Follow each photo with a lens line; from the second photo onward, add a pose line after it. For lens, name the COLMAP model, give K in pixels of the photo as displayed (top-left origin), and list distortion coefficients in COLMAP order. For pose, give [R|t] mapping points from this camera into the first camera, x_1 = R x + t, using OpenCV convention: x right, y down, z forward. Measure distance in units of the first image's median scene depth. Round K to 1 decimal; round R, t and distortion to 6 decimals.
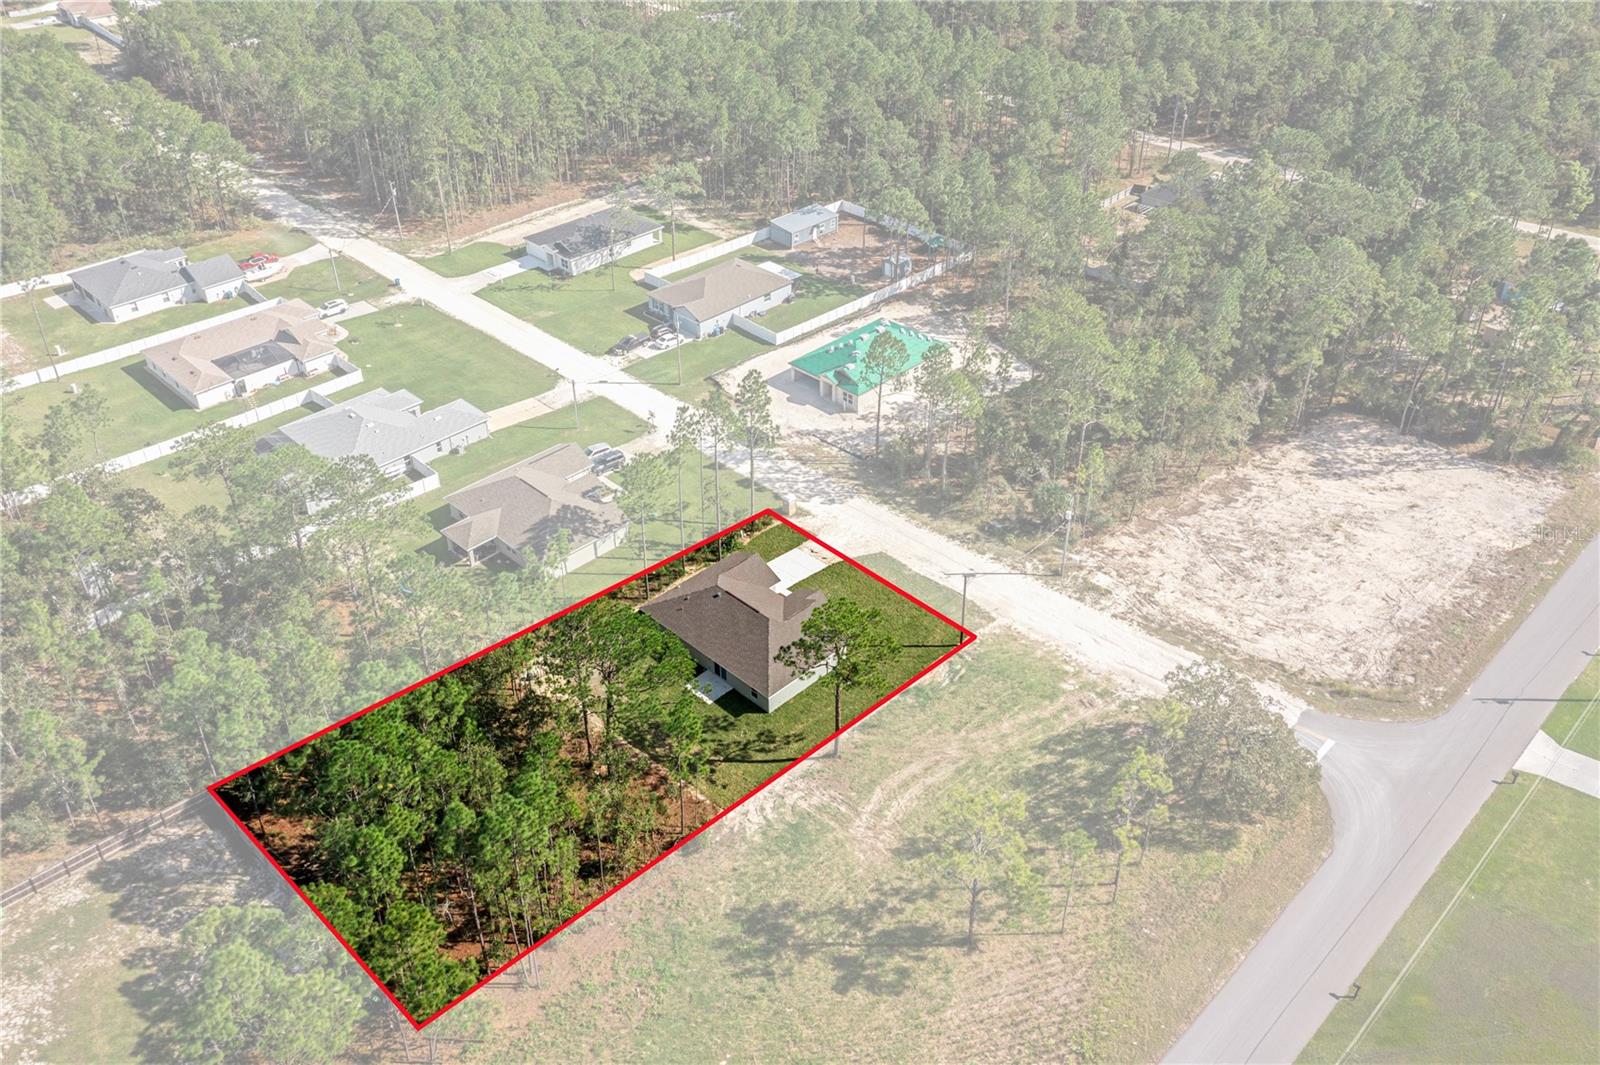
lens RADIAL K [[1263.8, 0, 798.0], [0, 1263.8, 528.7], [0, 0, 1]] dist [0.004271, 0.002124]
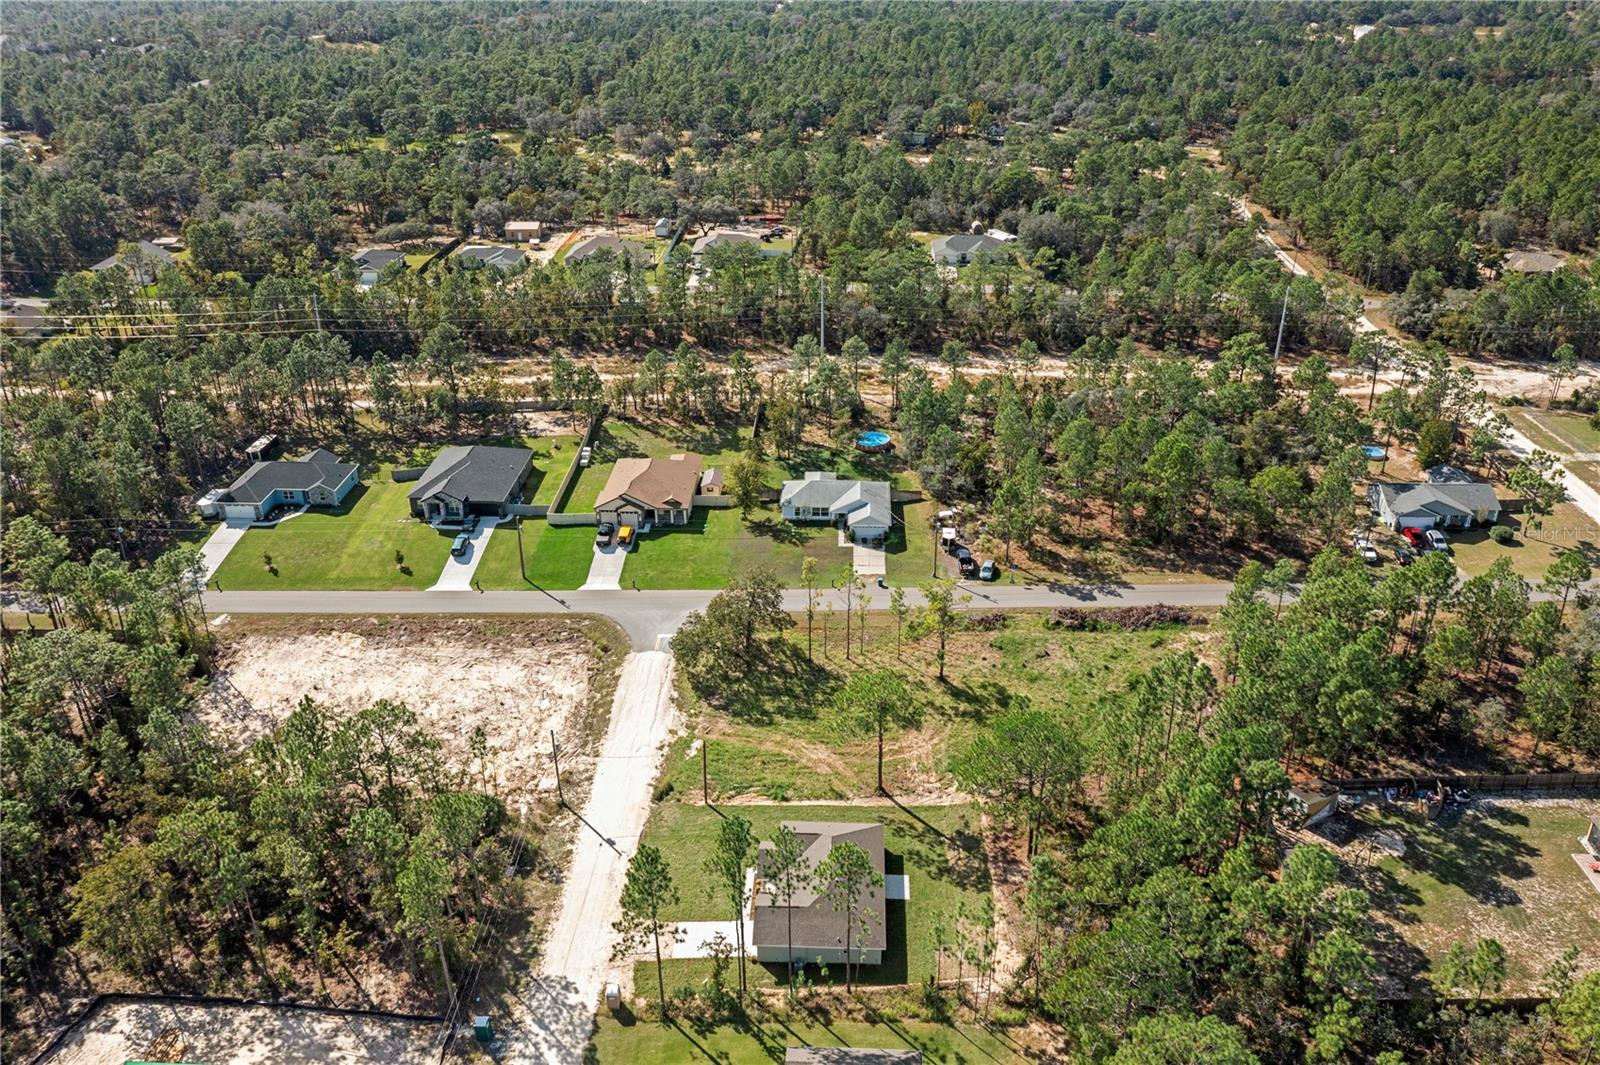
lens RADIAL K [[1263.8, 0, 802.6], [0, 1263.8, 532.2], [0, 0, 1]] dist [0.004271, 0.002124]
pose [[-0.672979, -0.318155, 0.667740, -0.469573], [0.436155, 0.558421, 0.705645, -0.618533], [-0.597385, 0.766122, -0.237040, 0.762593]]
